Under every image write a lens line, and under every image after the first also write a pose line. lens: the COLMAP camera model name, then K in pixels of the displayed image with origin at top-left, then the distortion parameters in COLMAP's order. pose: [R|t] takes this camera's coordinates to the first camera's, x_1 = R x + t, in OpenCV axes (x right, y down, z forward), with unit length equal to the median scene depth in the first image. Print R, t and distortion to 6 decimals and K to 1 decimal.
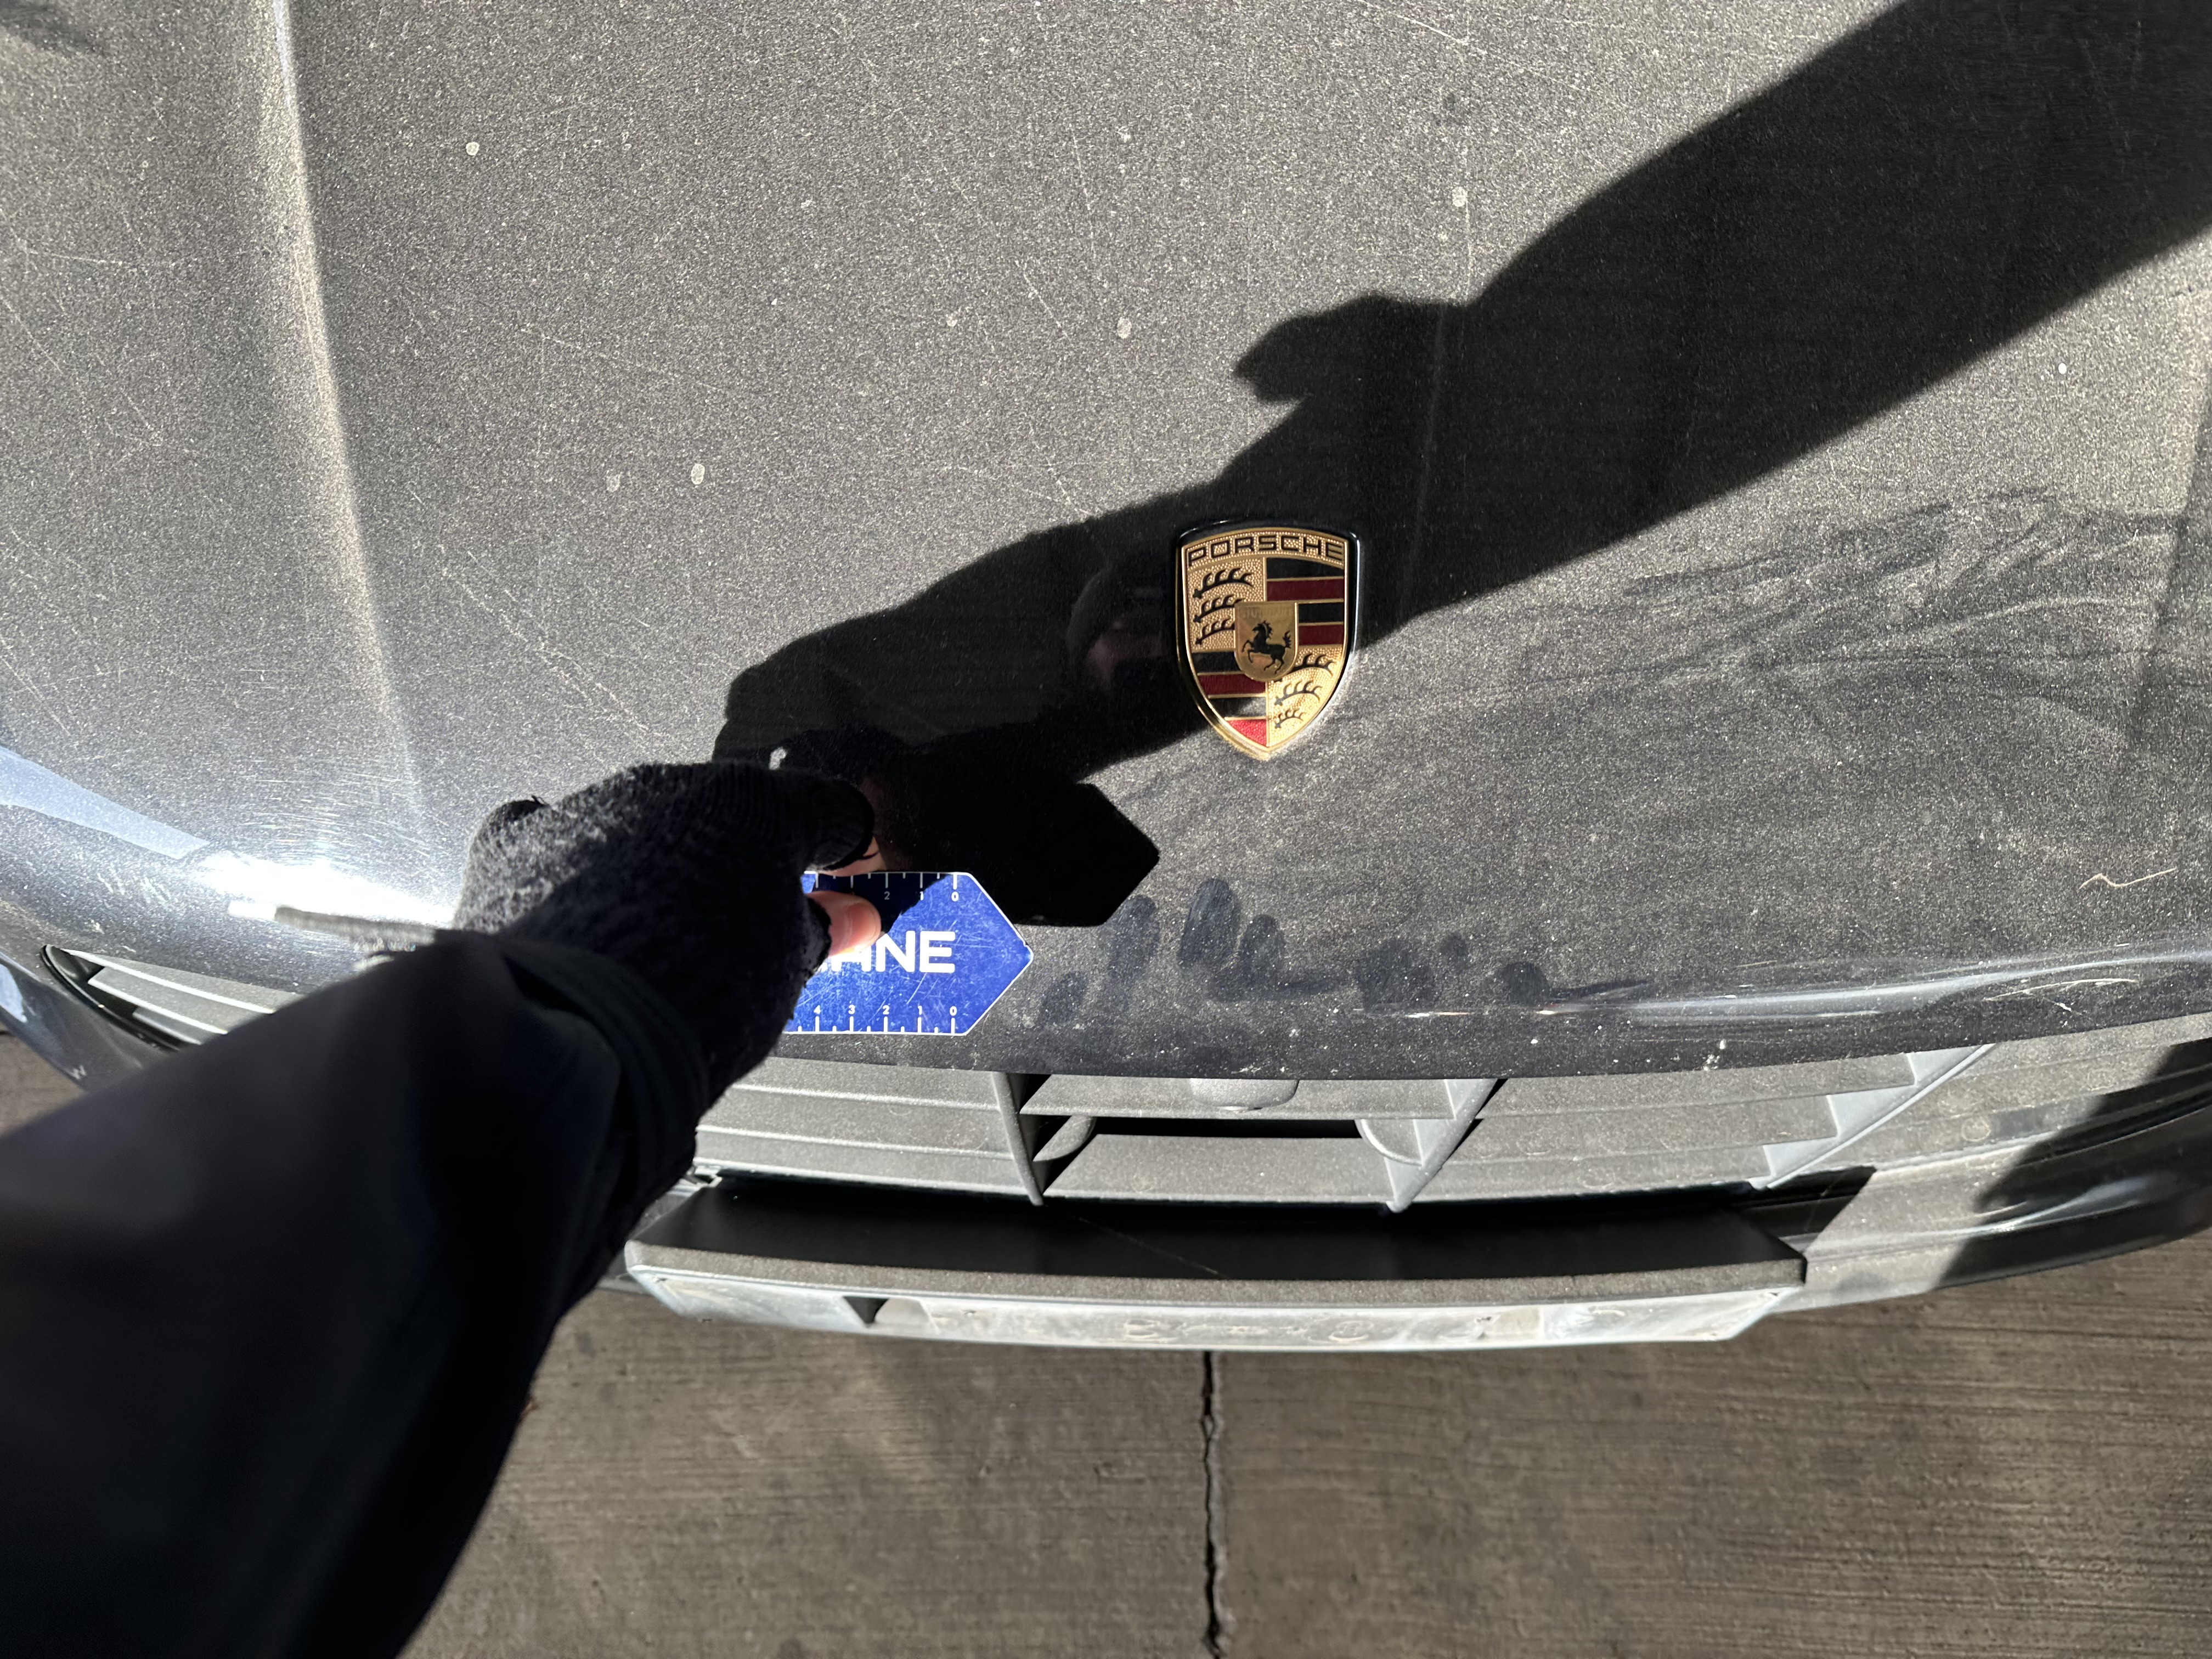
lens RADIAL K [[1562.6, 0, 1132.3], [0, 1562.6, 839.9], [0, 0, 1]] dist [0.029590, -0.036382]
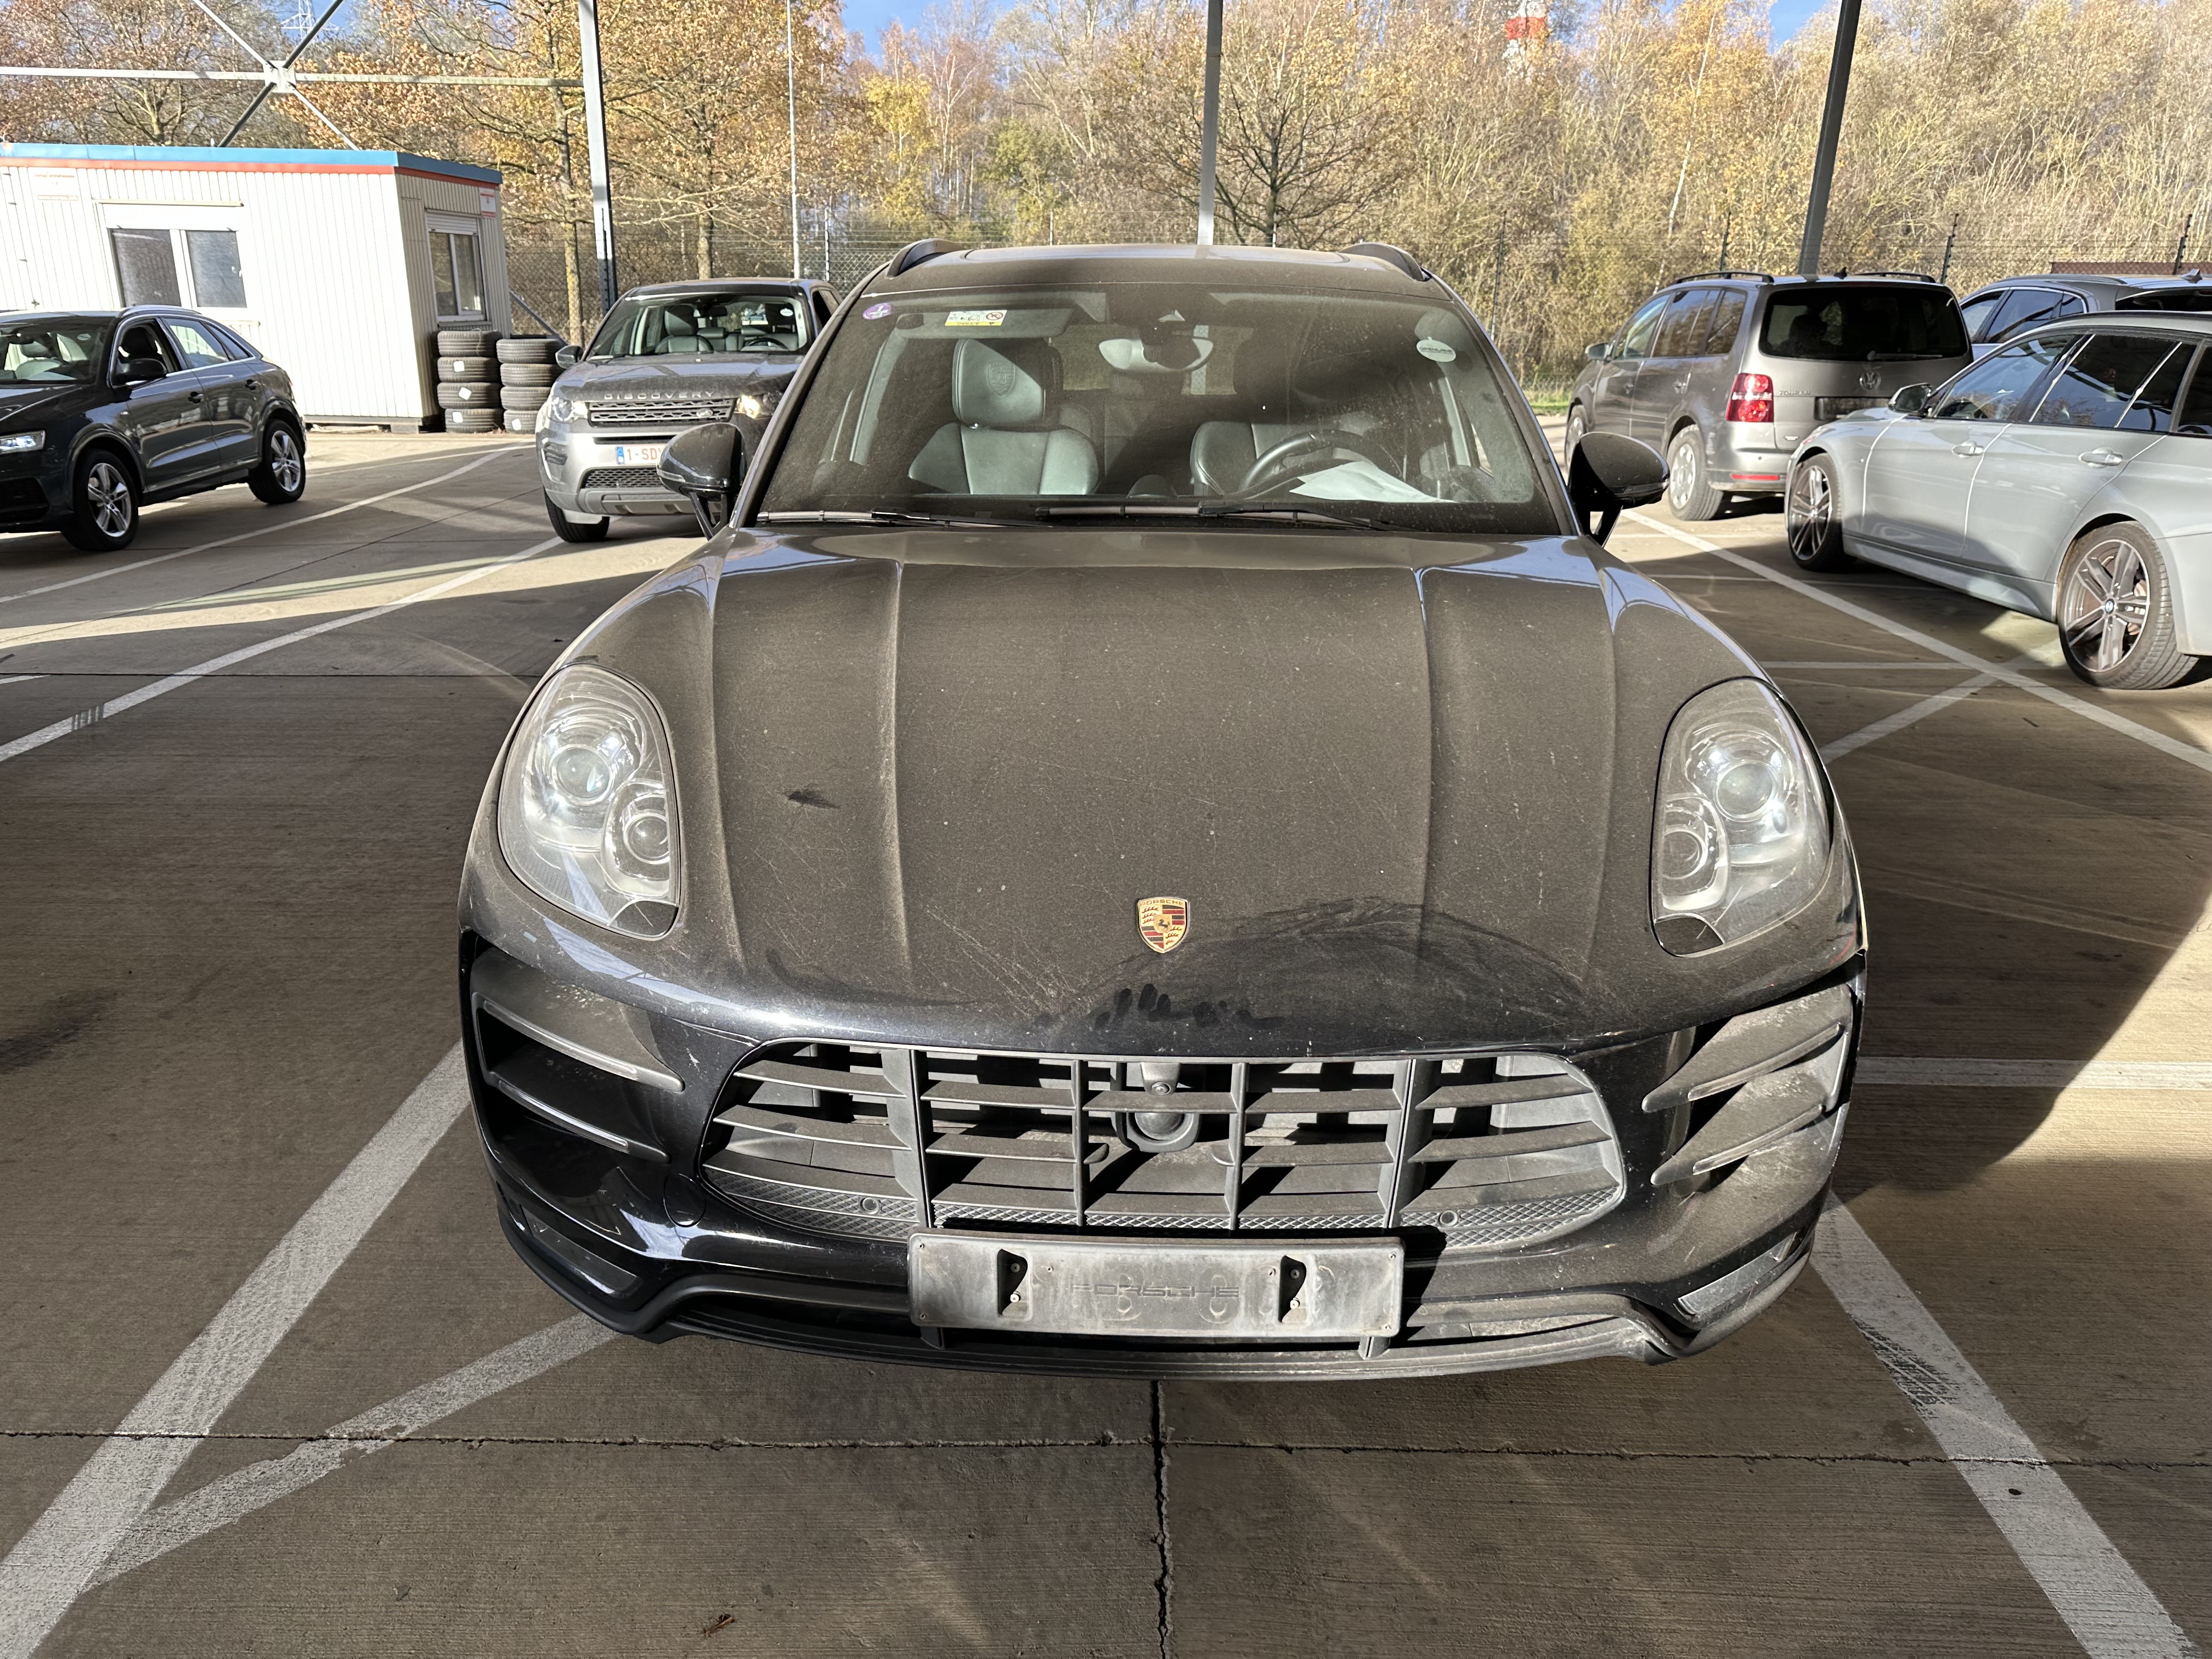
lens RADIAL K [[1562.6, 0, 1090.1], [0, 1562.6, 846.2], [0, 0, 1]] dist [0.029590, -0.036382]
pose [[0.999911, 0.011663, -0.006449, -0.055348], [-0.012955, 0.737066, -0.675696, 2.060780], [-0.003127, 0.675720, 0.737152, -1.659935]]
